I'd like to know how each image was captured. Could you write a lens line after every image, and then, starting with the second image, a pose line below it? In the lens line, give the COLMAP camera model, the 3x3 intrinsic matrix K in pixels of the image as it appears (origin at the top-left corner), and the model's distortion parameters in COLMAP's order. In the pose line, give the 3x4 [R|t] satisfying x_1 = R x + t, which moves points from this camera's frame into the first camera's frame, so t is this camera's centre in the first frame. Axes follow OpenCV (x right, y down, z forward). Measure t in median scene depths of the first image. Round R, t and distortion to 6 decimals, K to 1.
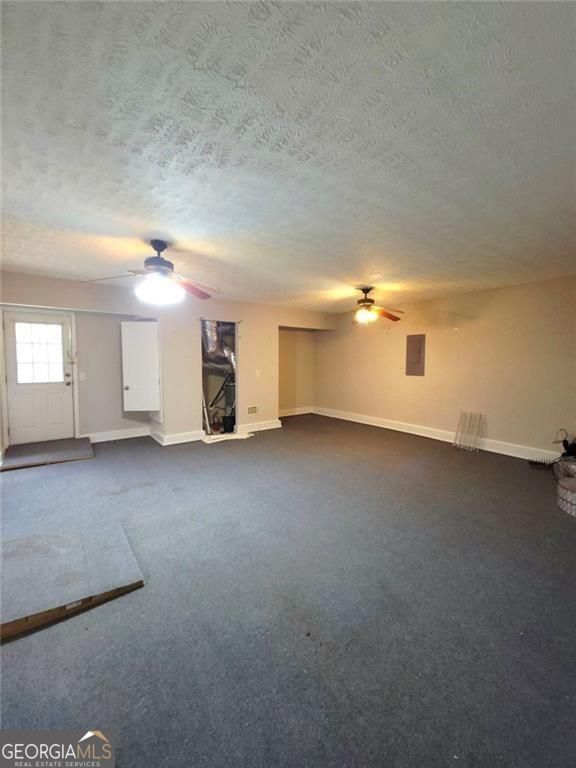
lens RADIAL K [[310.1, 0, 288.4], [0, 310.1, 376.7], [0, 0, 1]] dist [0.012757, -0.009947]
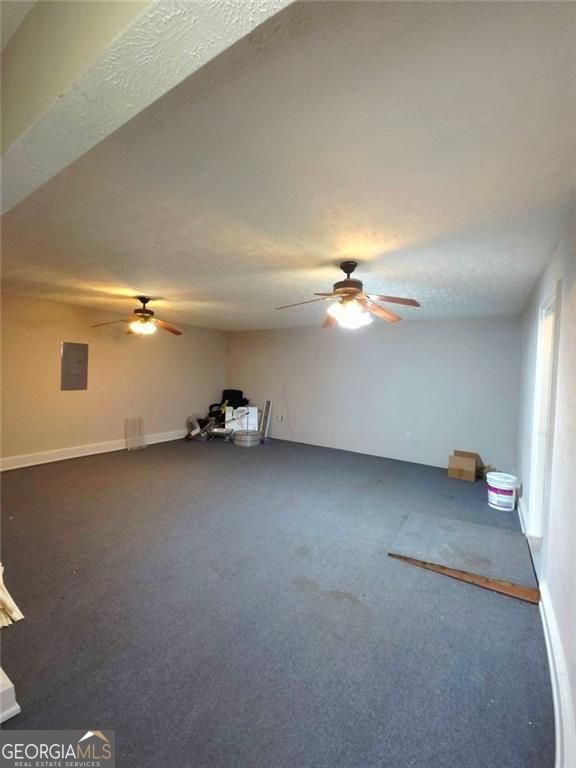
lens RADIAL K [[310.1, 0, 288.4], [0, 310.1, 376.7], [0, 0, 1]] dist [0.012757, -0.009947]
pose [[-0.329184, -0.029284, 0.943812, -0.738479], [0.020438, 0.999064, 0.038127, -0.074644], [-0.944045, 0.031841, -0.328277, 0.875950]]
